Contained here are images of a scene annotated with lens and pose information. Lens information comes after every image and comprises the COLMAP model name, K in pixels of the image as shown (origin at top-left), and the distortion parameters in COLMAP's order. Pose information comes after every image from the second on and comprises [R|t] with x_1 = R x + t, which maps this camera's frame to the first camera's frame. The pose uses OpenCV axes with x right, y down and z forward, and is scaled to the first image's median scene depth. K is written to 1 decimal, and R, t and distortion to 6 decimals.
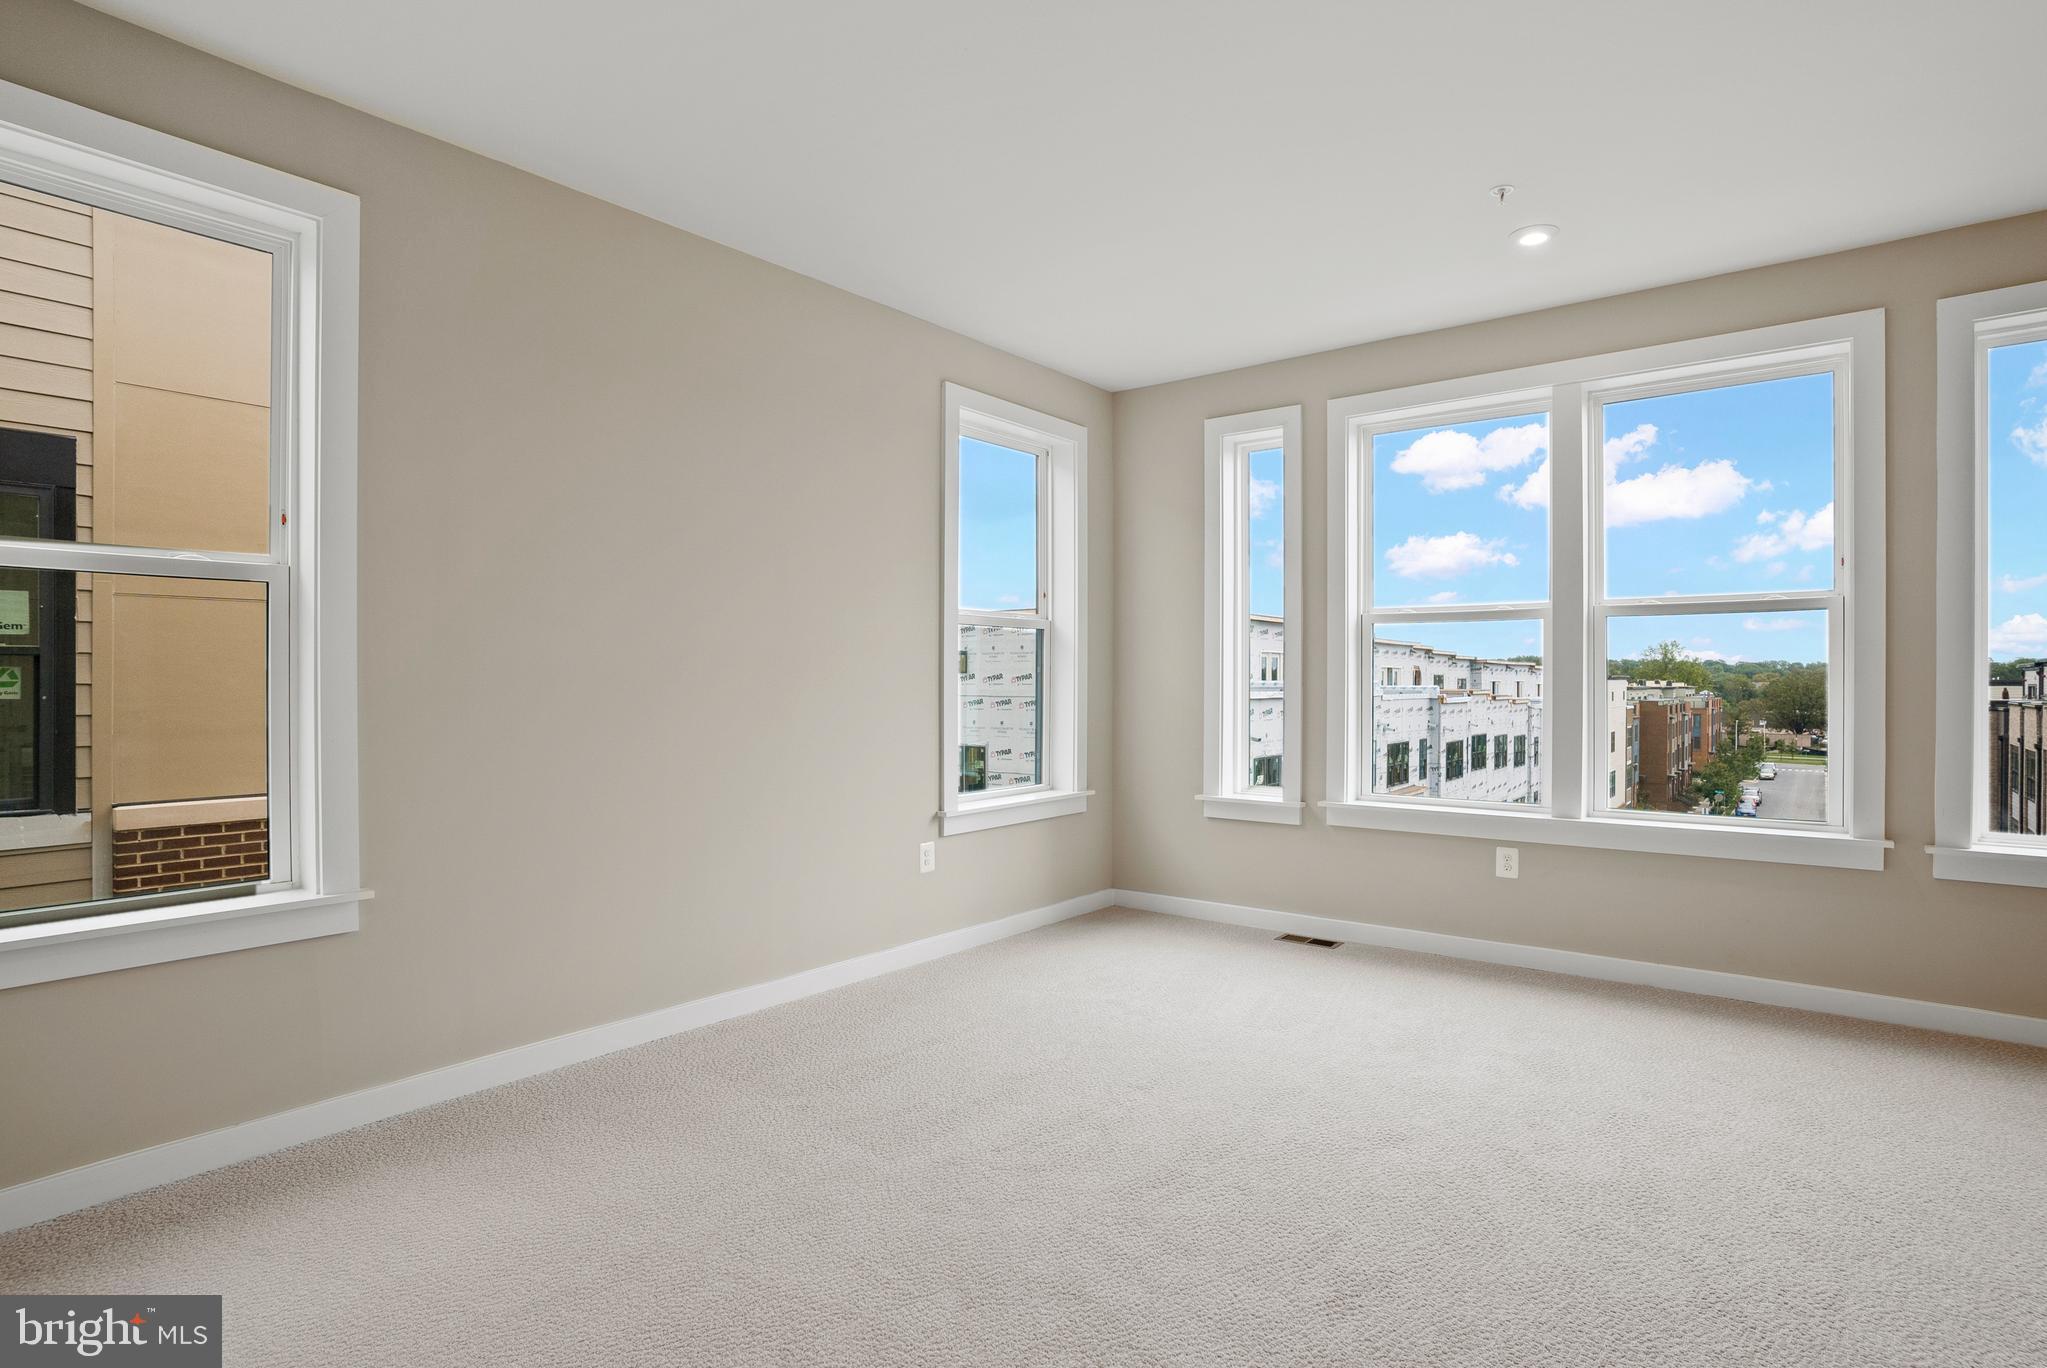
lens RADIAL K [[1023.7, 0, 1028.7], [0, 1023.7, 688.9], [0, 0, 1]] dist [-0.072167, 0.033678]
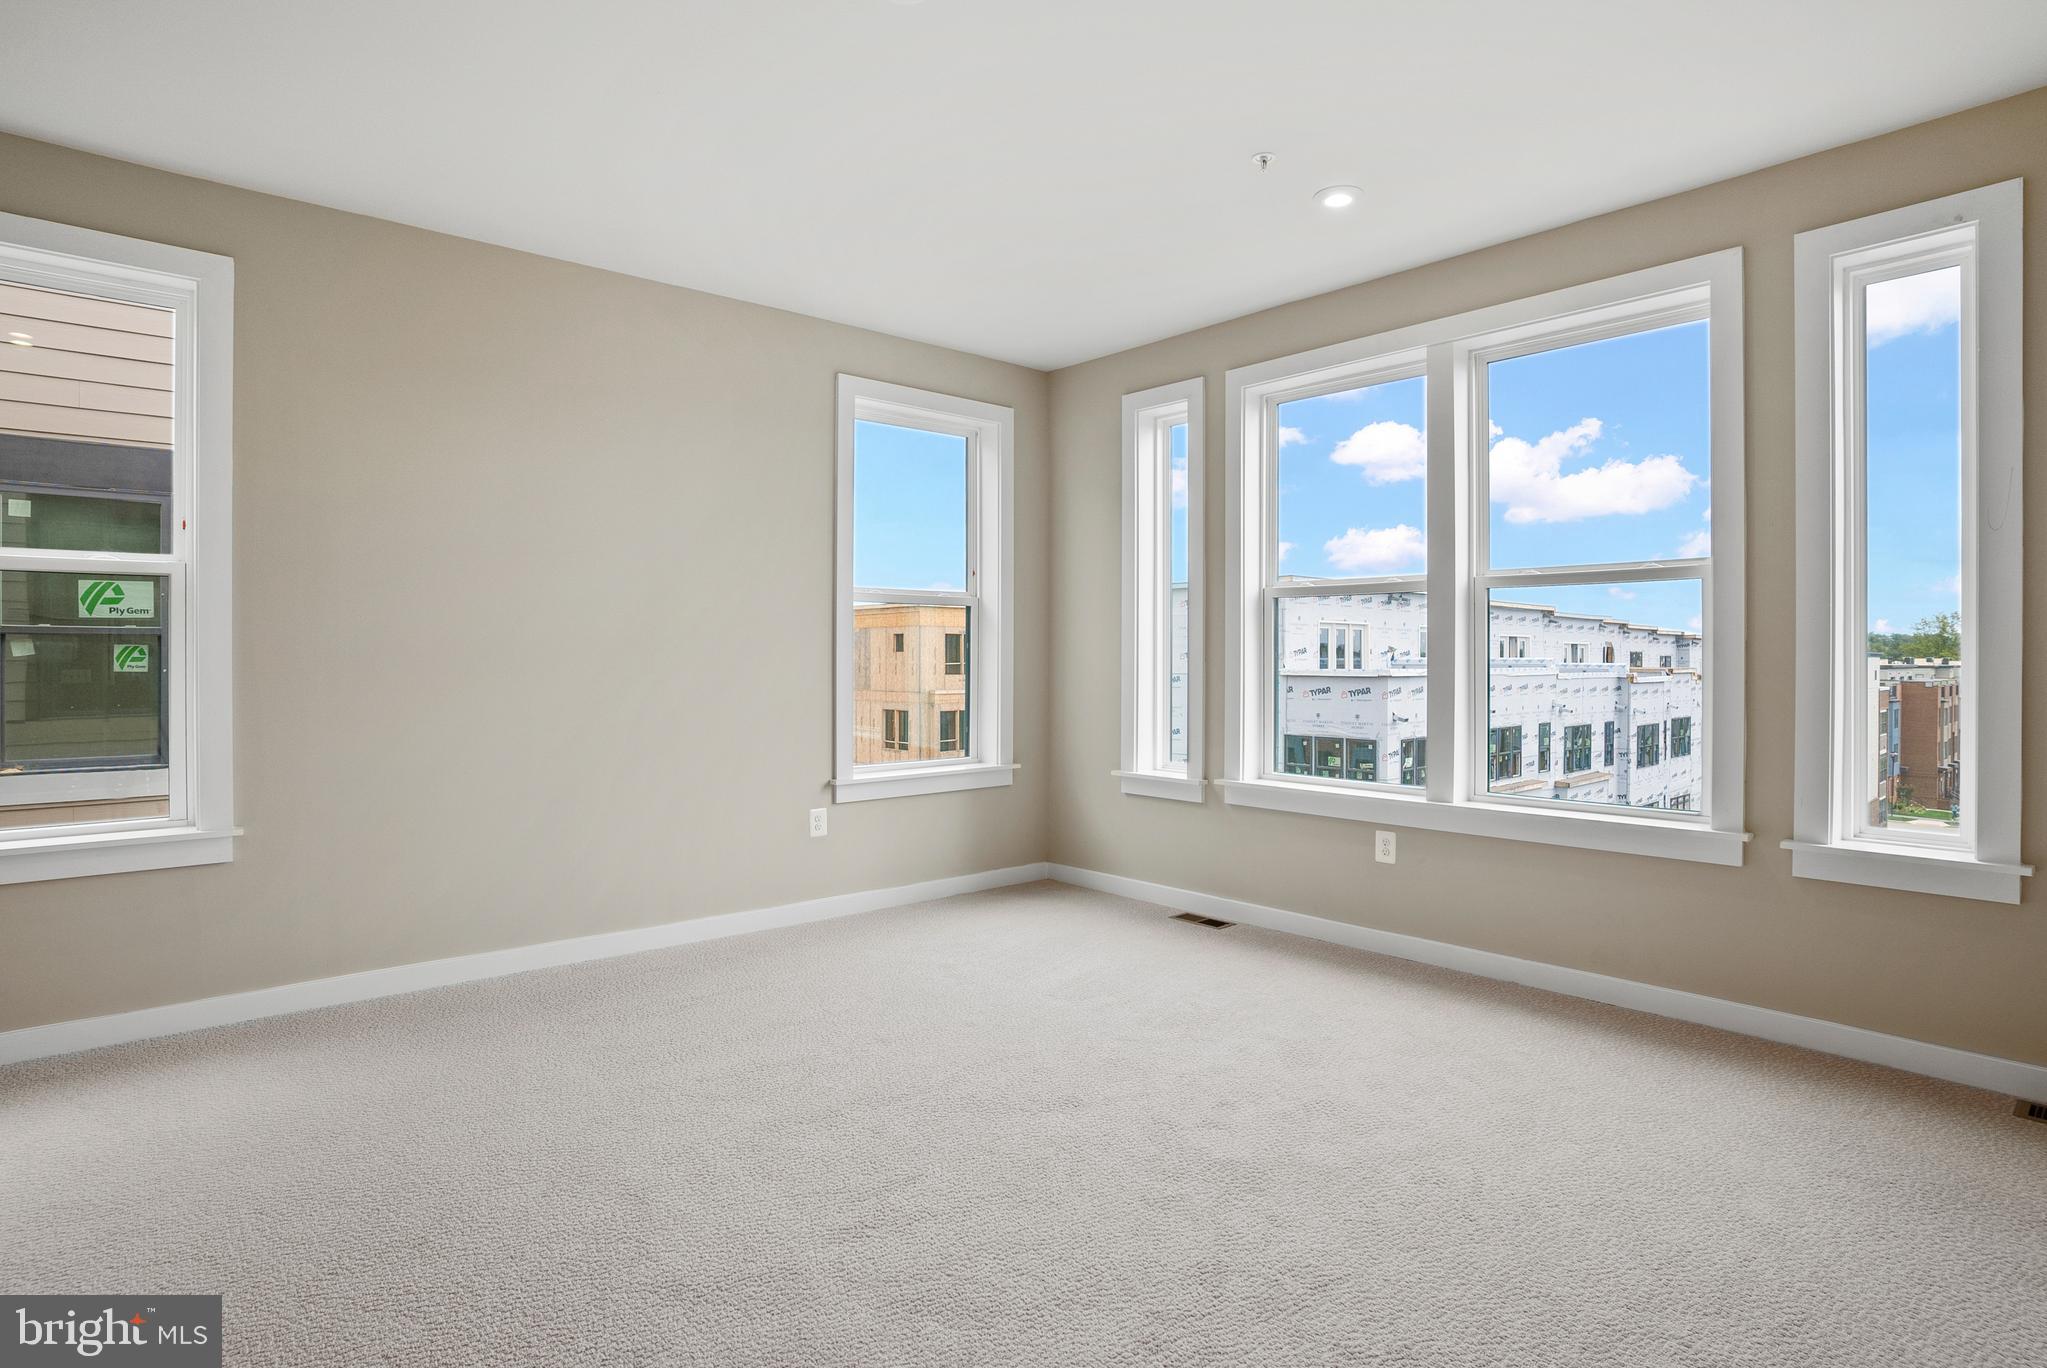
lens RADIAL K [[1042.8, 0, 1024.6], [0, 1042.8, 665.6], [0, 0, 1]] dist [-0.066592, 0.028460]
pose [[0.984035, 0.002221, -0.177963, 0.259266], [-0.002298, 0.999997, -0.000229, 0.001024], [0.177962, 0.000635, 0.984037, -0.021848]]
